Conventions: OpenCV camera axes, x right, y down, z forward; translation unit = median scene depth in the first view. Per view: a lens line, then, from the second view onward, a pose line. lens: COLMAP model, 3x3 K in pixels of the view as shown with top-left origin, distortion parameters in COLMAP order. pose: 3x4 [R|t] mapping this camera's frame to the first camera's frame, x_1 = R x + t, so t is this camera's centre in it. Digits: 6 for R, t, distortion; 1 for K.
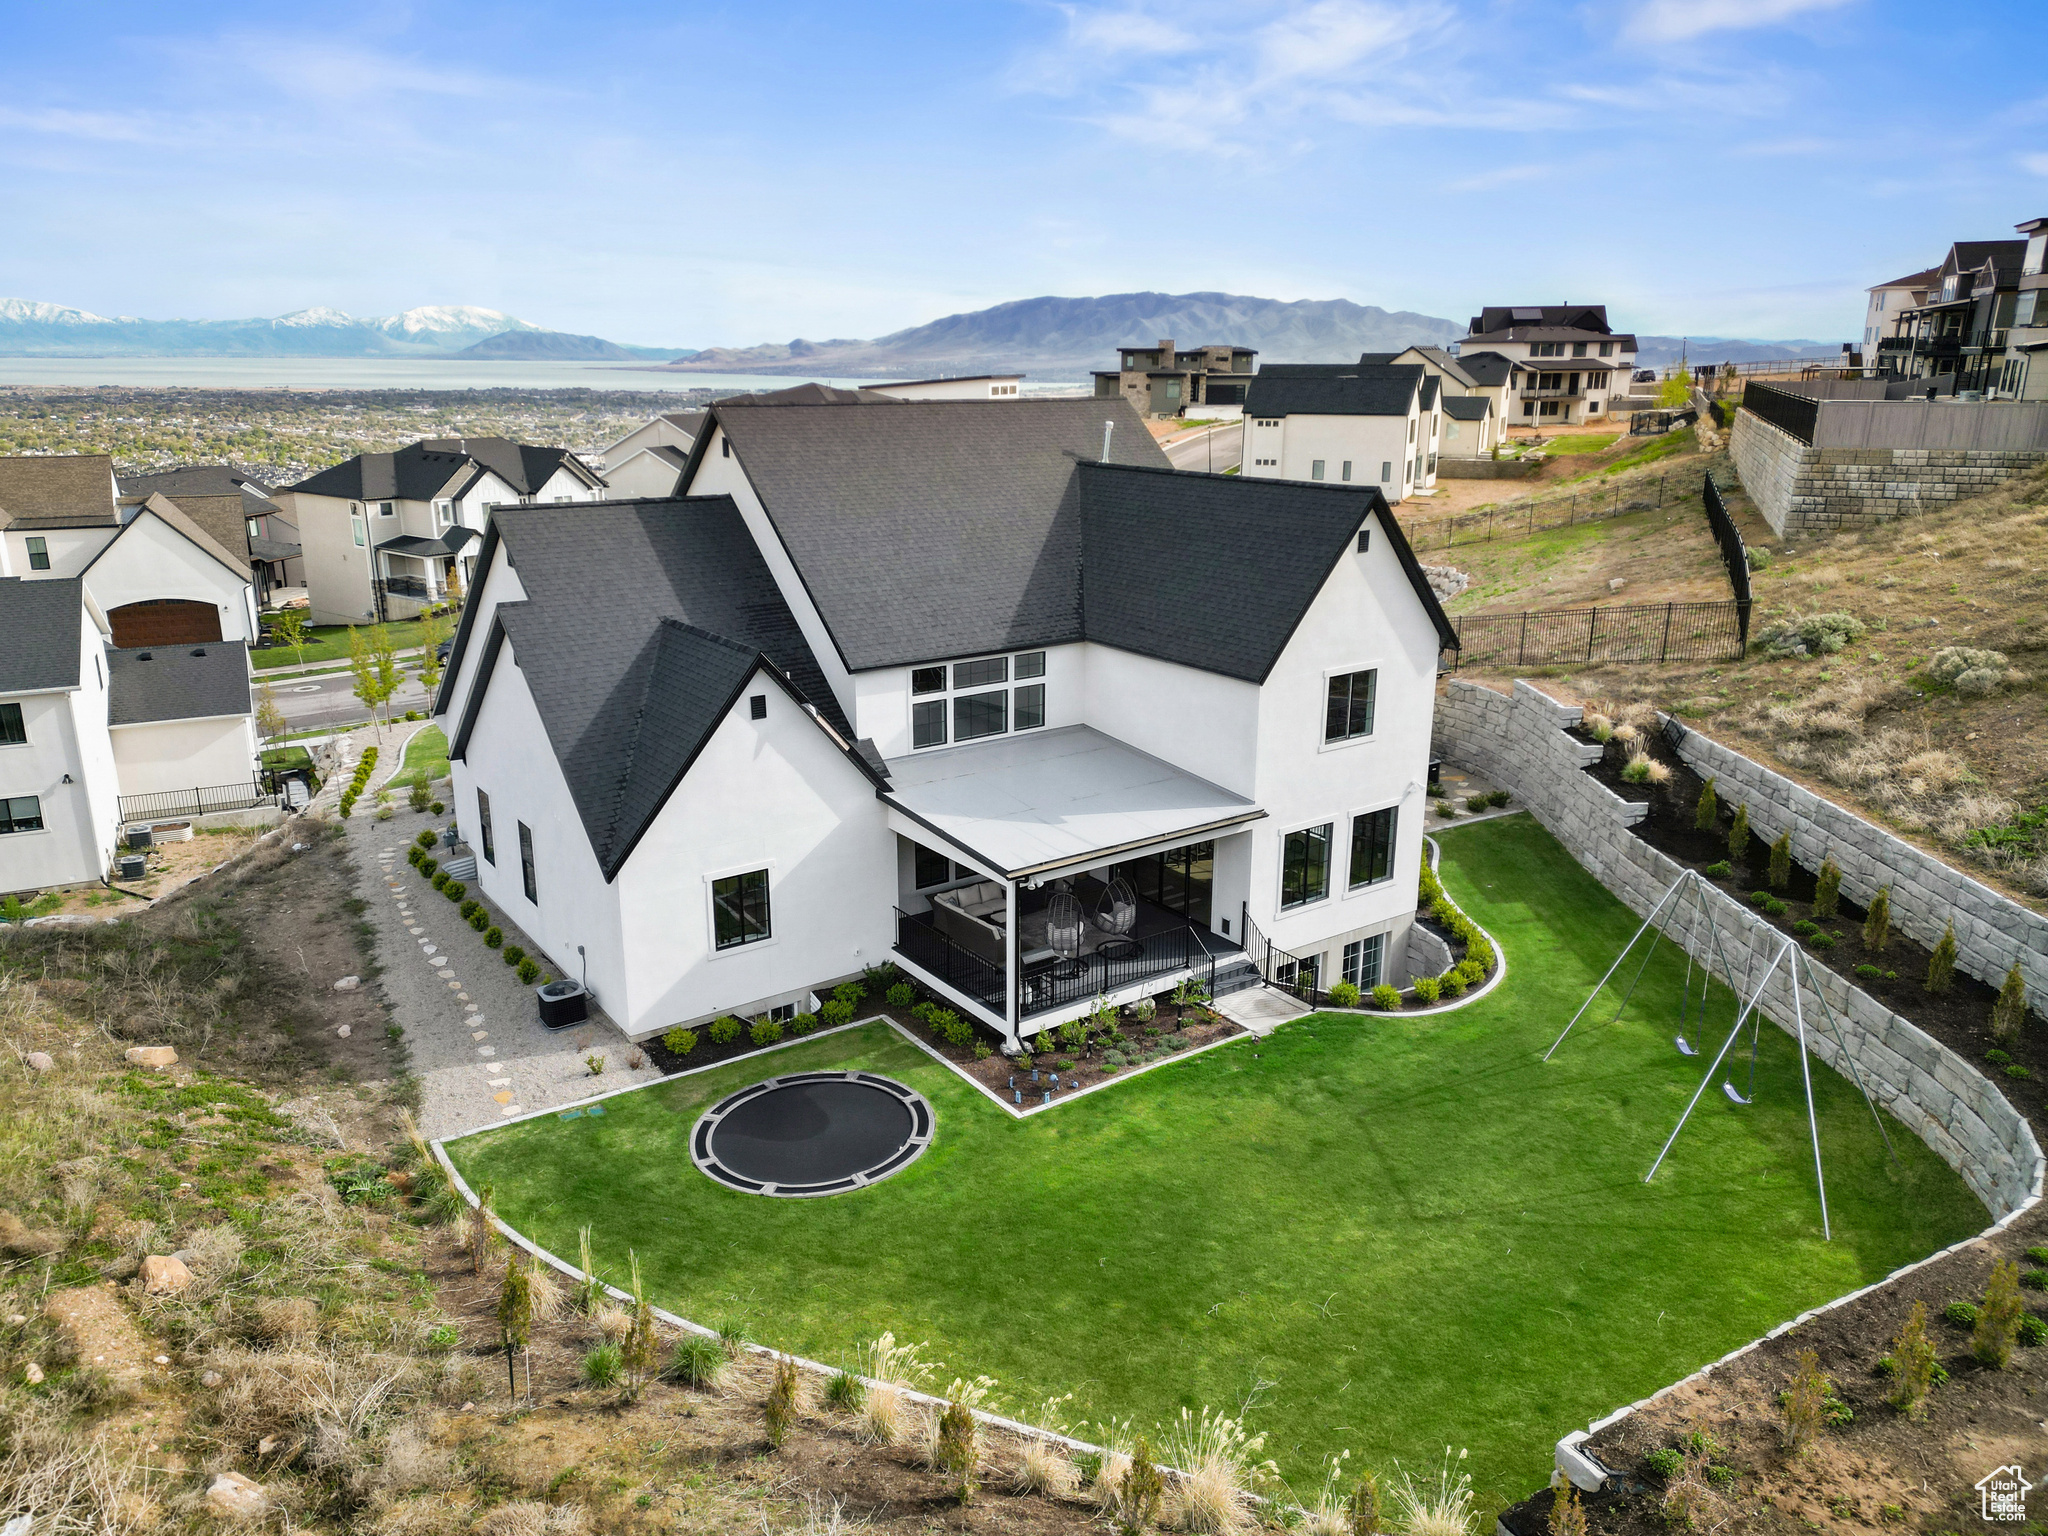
lens RADIAL K [[1431.6, 0, 1024.0], [0, 1431.6, 768.0], [0, 0, 1]] dist [0.095728, -0.098386]
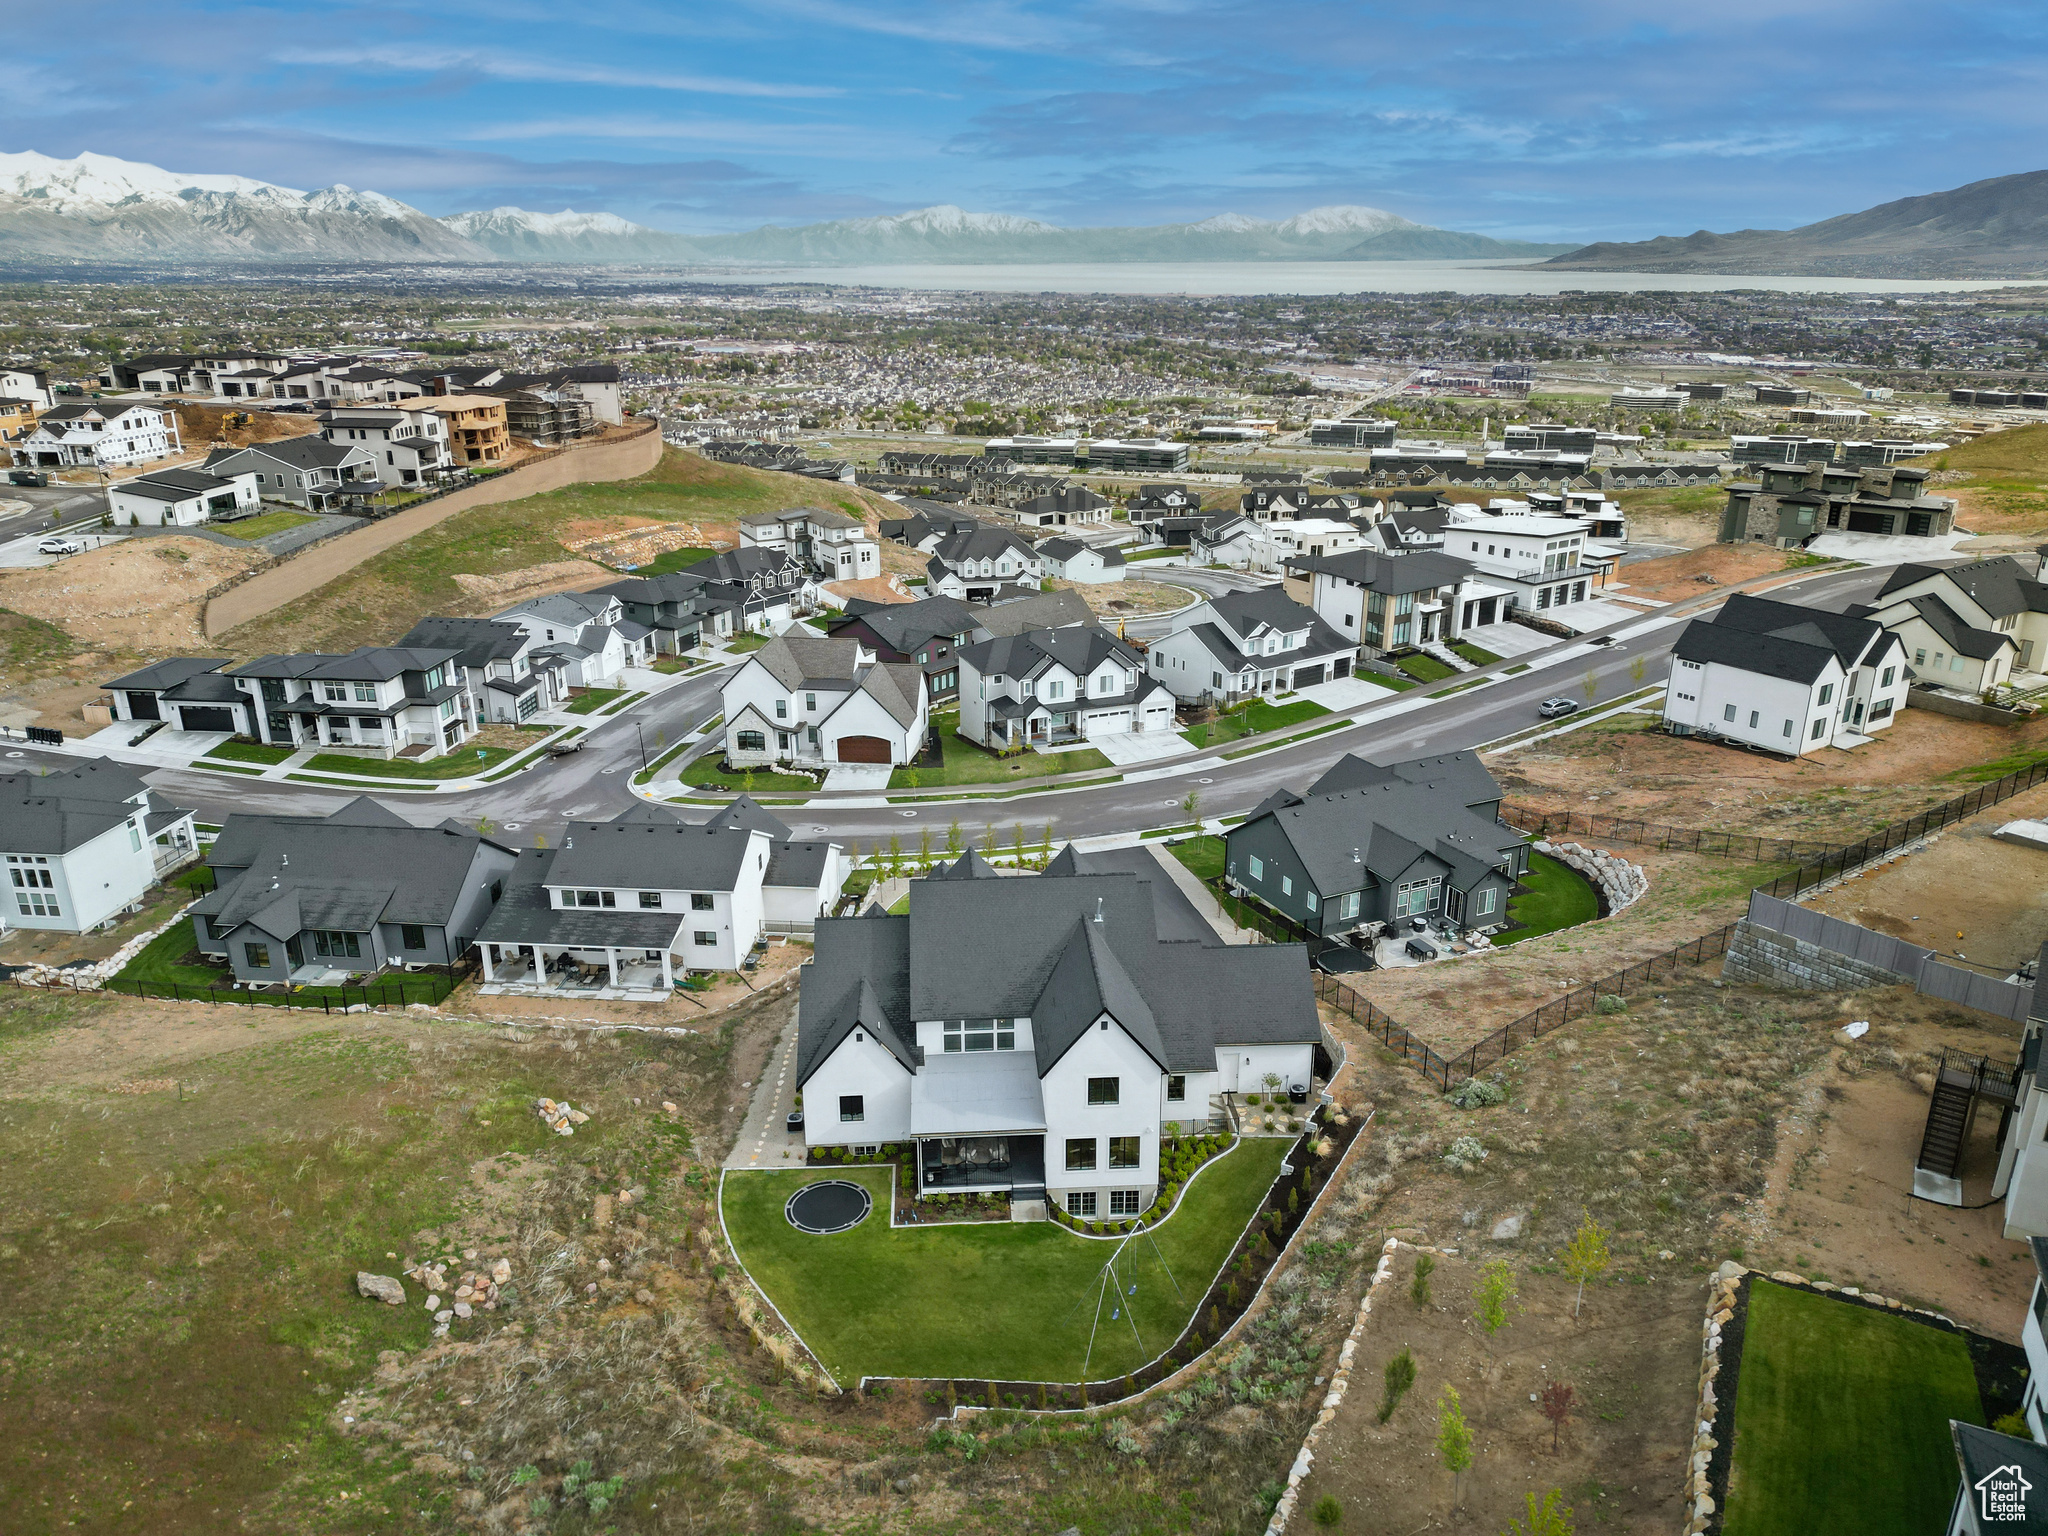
lens RADIAL K [[1421.1, 0, 1024.0], [0, 1421.1, 768.0], [0, 0, 1]] dist [0.090607, -0.090454]
pose [[0.846670, 0.174600, -0.502658, 1.122209], [-0.141487, 0.984499, 0.103651, -0.730436], [0.512963, -0.016639, 0.858249, -0.924324]]
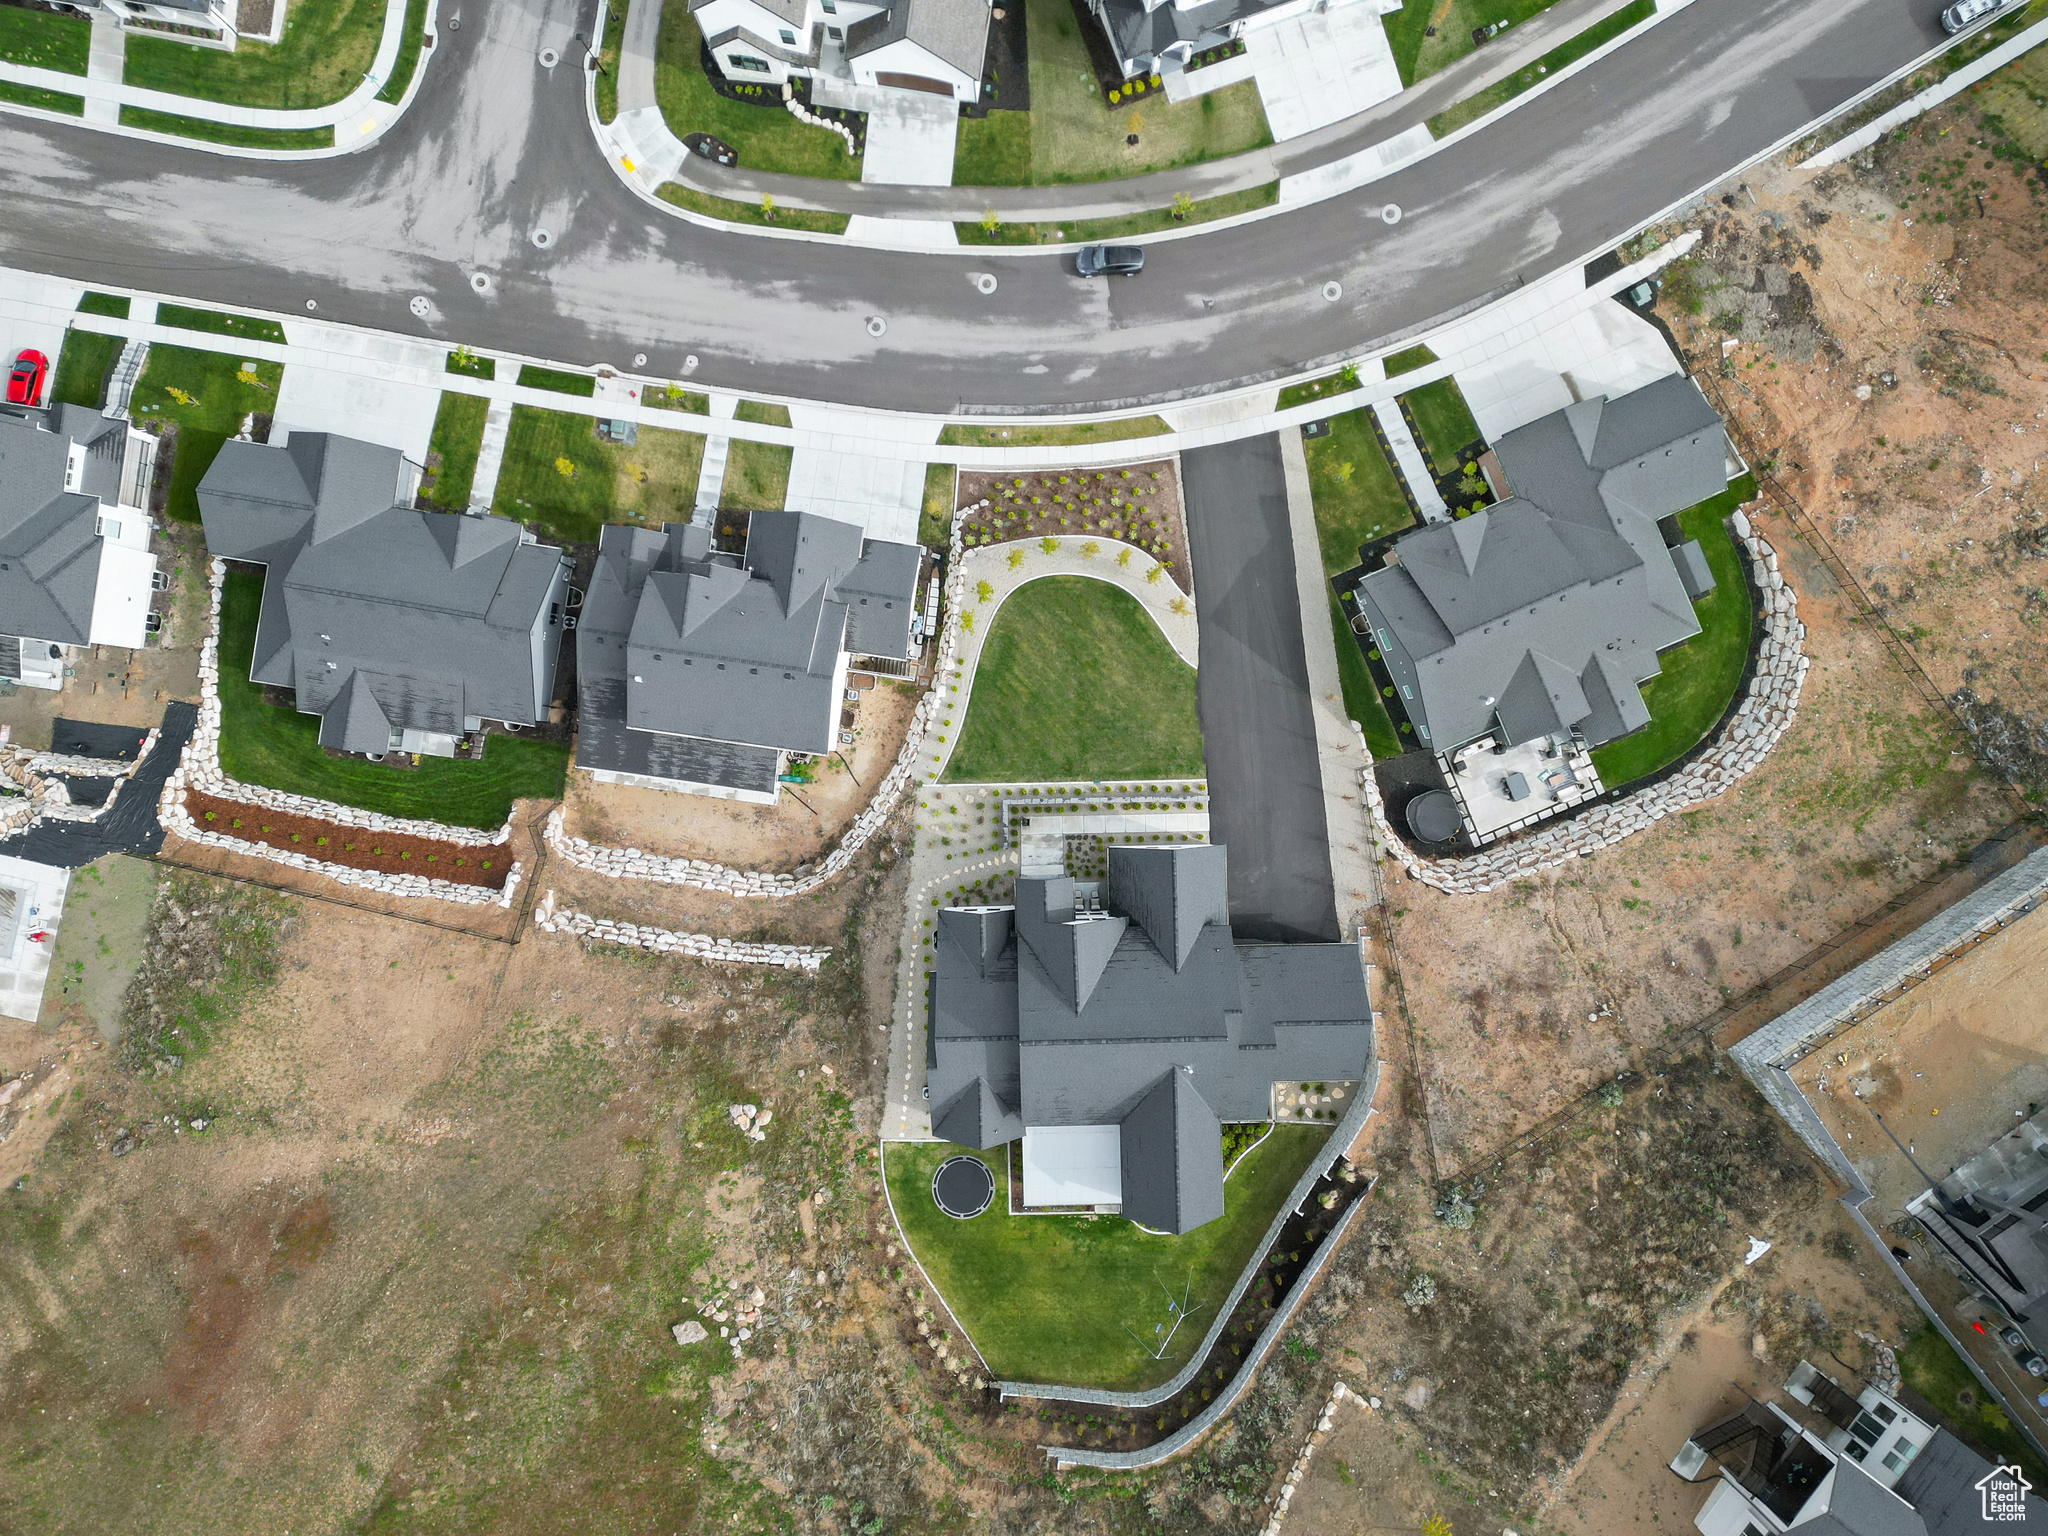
lens RADIAL K [[1421.1, 0, 1024.0], [0, 1421.1, 768.0], [0, 0, 1]] dist [0.090607, -0.090454]
pose [[0.824508, 0.565848, 0.001591, -0.517030], [-0.156741, 0.225687, 0.961508, -2.939127], [0.543709, -0.793020, 0.274772, 0.733497]]
